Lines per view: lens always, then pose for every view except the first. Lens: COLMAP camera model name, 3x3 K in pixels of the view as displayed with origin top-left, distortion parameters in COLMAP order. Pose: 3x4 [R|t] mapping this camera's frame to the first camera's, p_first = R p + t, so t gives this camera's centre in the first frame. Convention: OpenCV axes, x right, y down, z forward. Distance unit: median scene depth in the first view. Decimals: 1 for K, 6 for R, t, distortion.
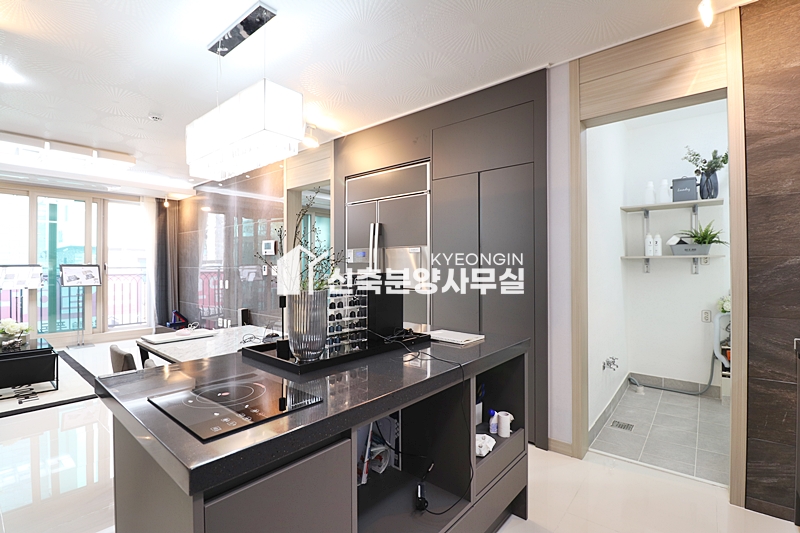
lens RADIAL K [[369.0, 0, 407.0], [0, 369.0, 262.7], [0, 0, 1]] dist [0.002481, -0.013723]
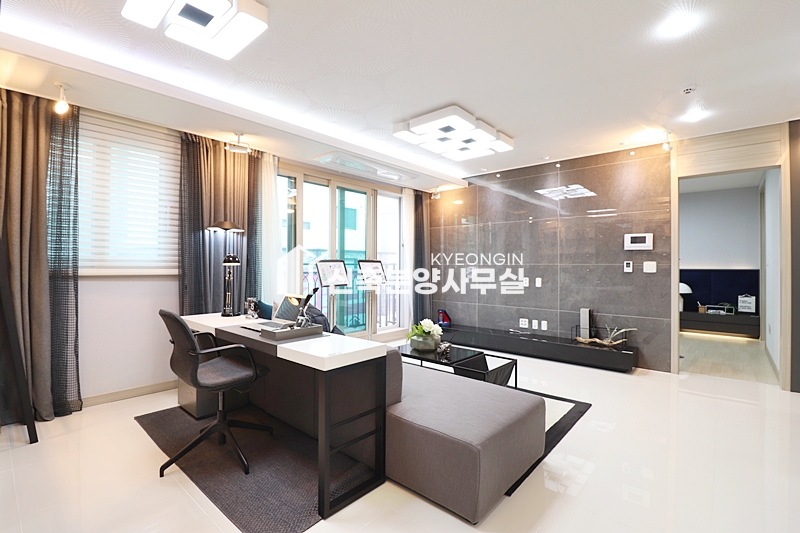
lens RADIAL K [[369.0, 0, 407.0], [0, 369.0, 262.7], [0, 0, 1]] dist [0.002481, -0.013723]
pose [[0.999818, 0.003806, -0.018671, -0.799723], [-0.003818, 0.999993, -0.000606, 0.011657], [0.018669, 0.000677, 0.999825, 0.073436]]
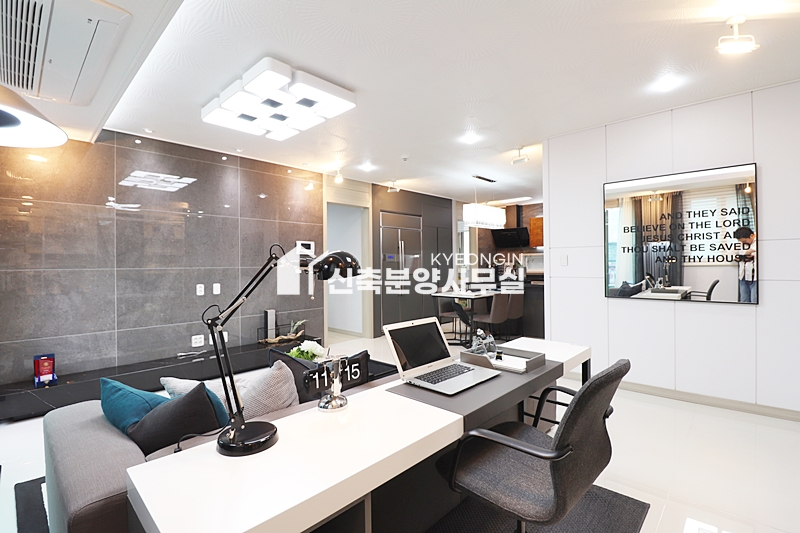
lens RADIAL K [[369.0, 0, 407.0], [0, 369.0, 262.7], [0, 0, 1]] dist [0.002481, -0.013723]
pose [[0.042090, 0.003210, 0.999109, -1.263320], [0.002479, 0.999991, -0.003317, 0.006763], [-0.999111, 0.002617, 0.042082, 0.563042]]
